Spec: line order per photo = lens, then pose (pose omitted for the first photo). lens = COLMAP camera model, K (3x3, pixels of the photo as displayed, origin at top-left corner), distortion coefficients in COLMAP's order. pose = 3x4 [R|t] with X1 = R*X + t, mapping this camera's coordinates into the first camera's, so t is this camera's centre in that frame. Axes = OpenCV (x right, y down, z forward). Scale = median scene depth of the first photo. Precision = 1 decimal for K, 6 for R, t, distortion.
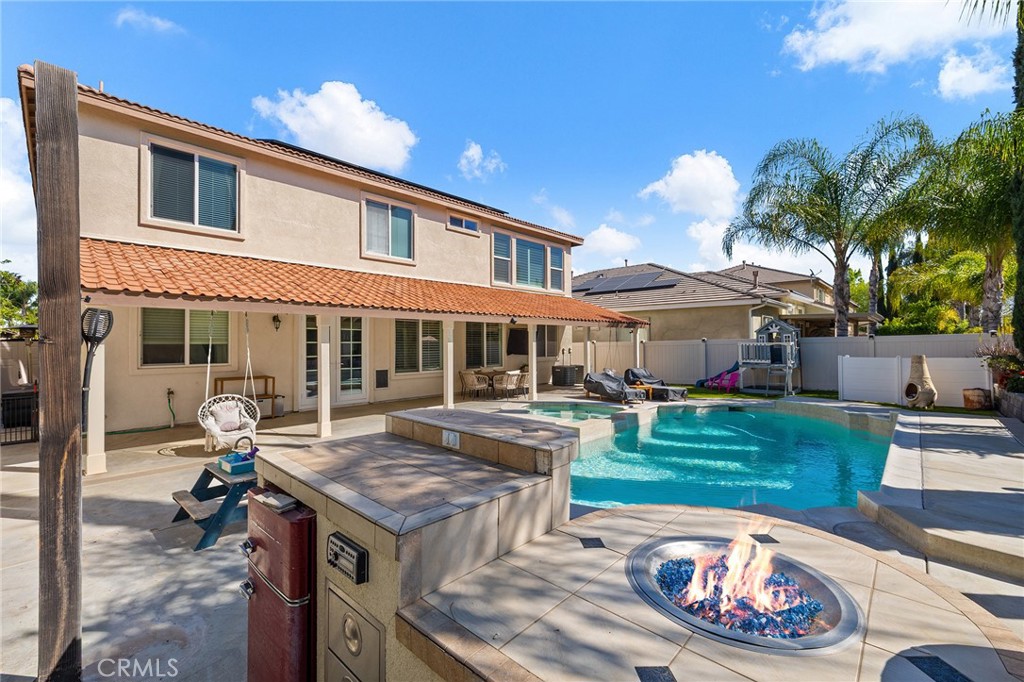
lens RADIAL K [[430.6, 0, 506.9], [0, 430.6, 337.5], [0, 0, 1]] dist [0.002139, 0.000041]
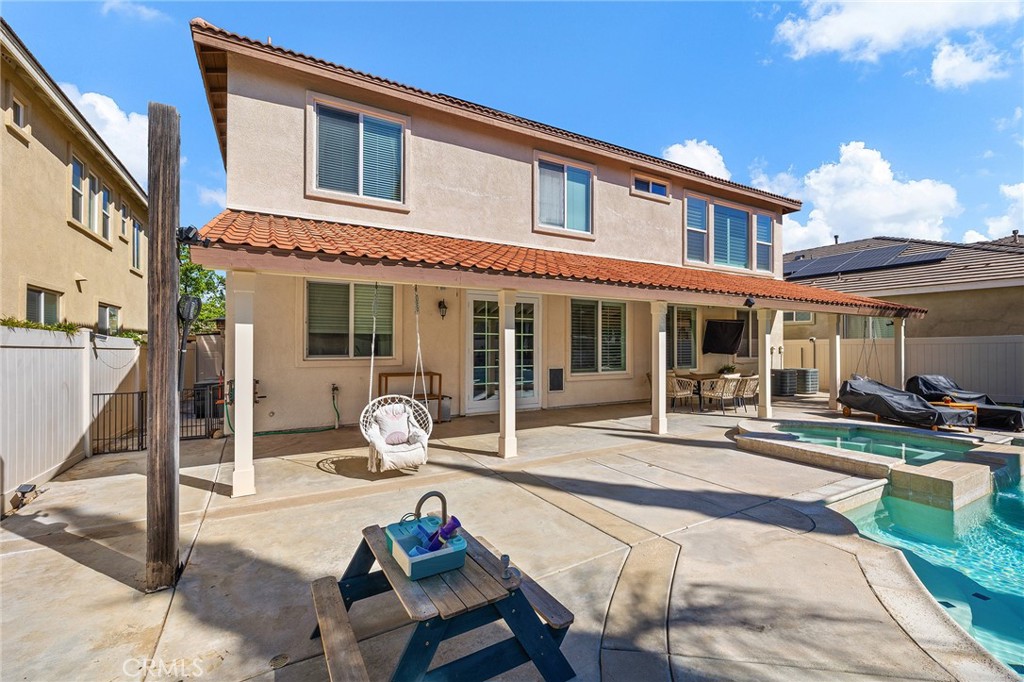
lens RADIAL K [[433.5, 0, 512.0], [0, 433.5, 341.0], [0, 0, 1]] dist [0.002439, 0.000676]
pose [[0.956297, 0.004147, -0.292366, -0.152932], [-0.002890, 0.999985, 0.004731, 0.022316], [0.292381, -0.003679, 0.956295, 0.223525]]
